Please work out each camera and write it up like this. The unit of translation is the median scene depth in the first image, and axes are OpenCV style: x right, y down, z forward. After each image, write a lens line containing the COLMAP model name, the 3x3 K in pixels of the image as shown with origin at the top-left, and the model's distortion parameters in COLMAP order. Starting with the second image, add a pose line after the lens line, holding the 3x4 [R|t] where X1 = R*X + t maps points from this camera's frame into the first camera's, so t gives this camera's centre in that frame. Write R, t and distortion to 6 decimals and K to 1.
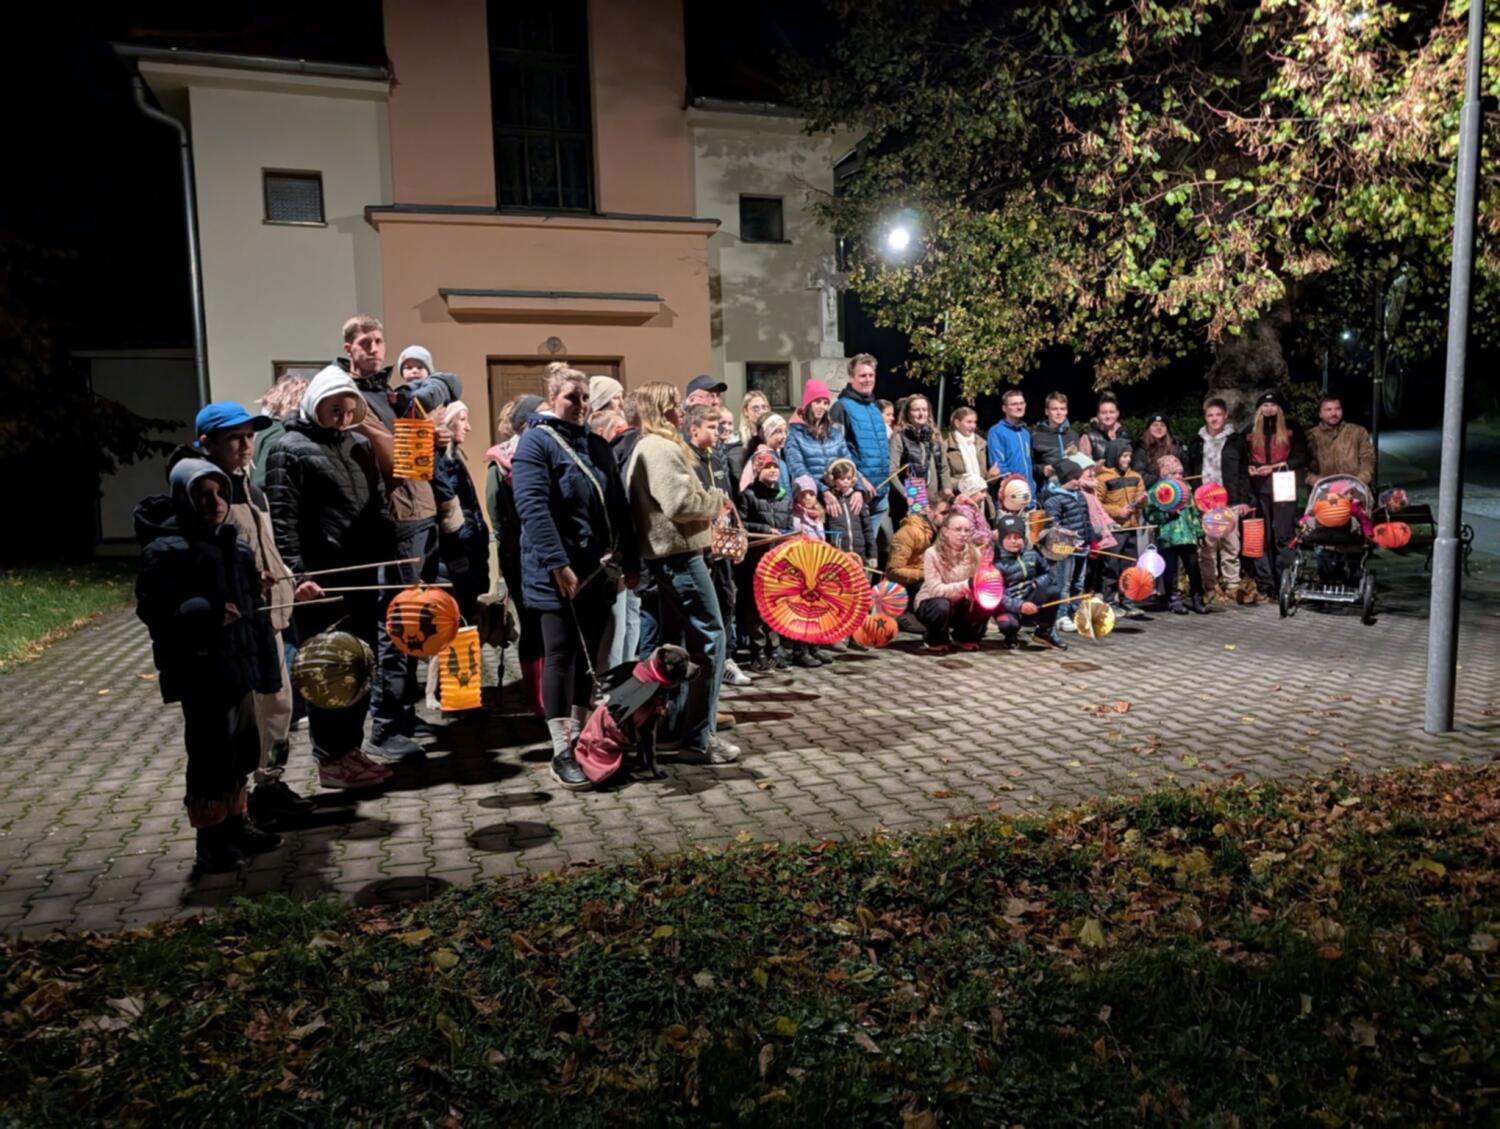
lens RADIAL K [[1180.5, 0, 750.0], [0, 1180.5, 564.5], [0, 0, 1]] dist [0.030780, -0.002768]
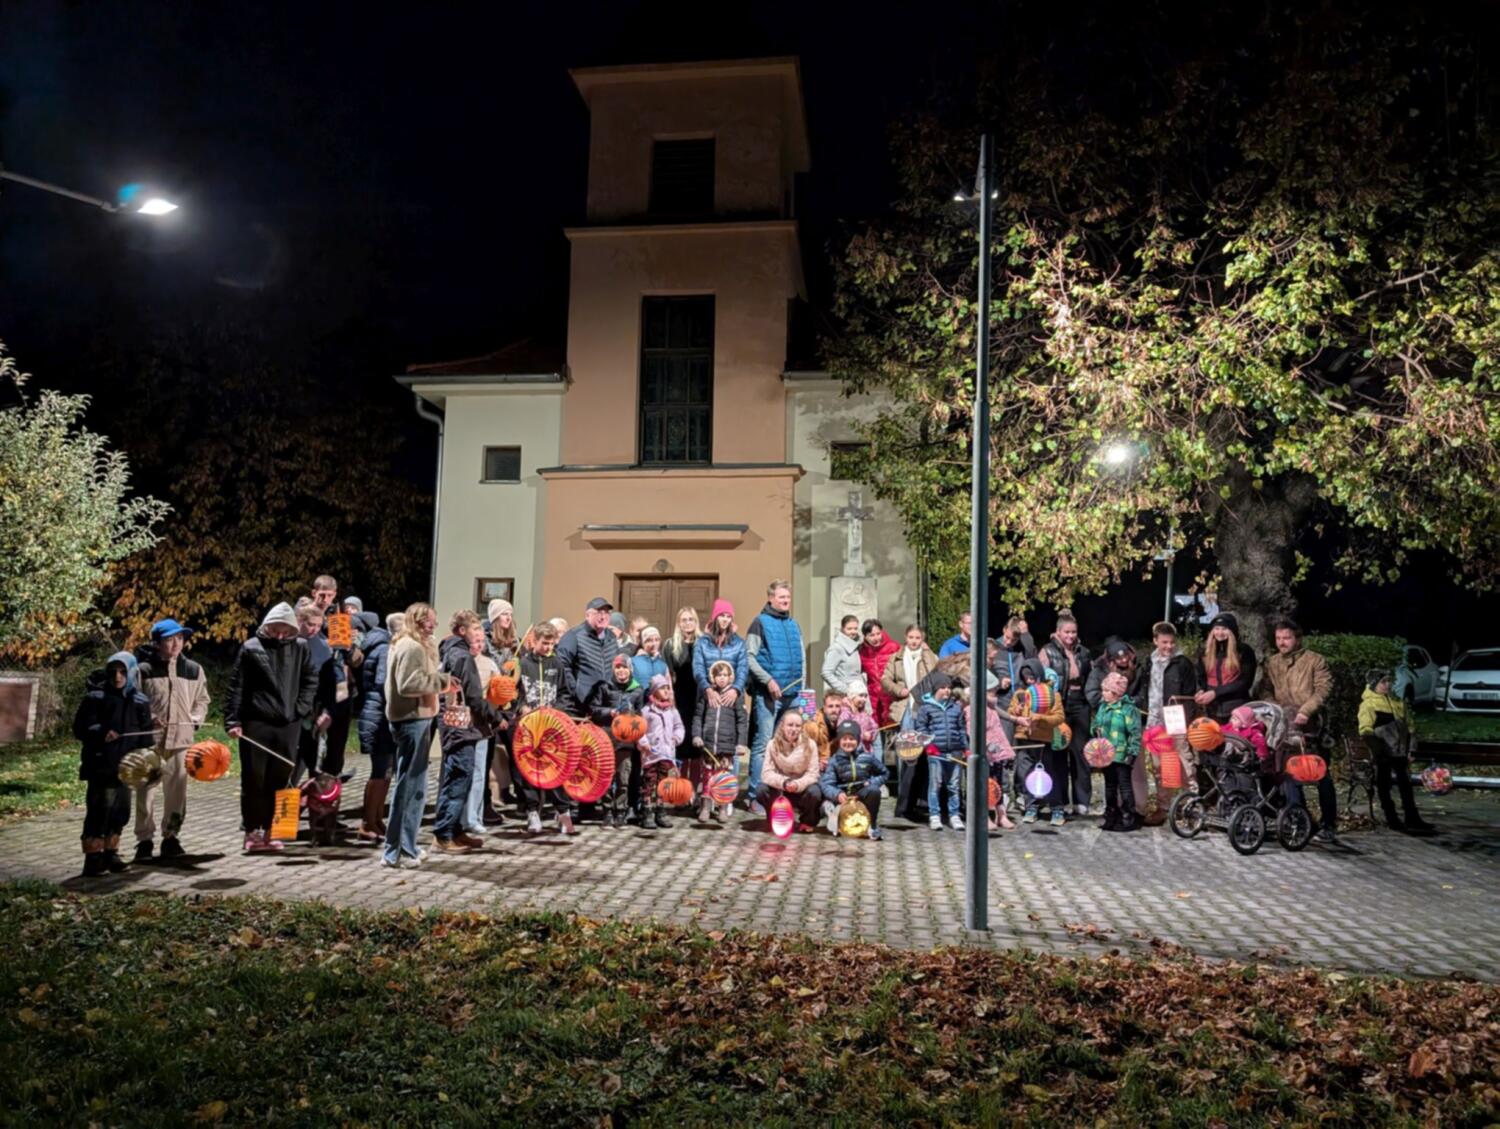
lens RADIAL K [[1180.5, 0, 750.0], [0, 1180.5, 564.5], [0, 0, 1]] dist [0.030780, -0.002768]
pose [[0.883933, 0.002347, -0.467608, 0.540005], [-0.076456, 0.987256, -0.139572, -0.015331], [0.461321, 0.159124, 0.872847, -0.080848]]
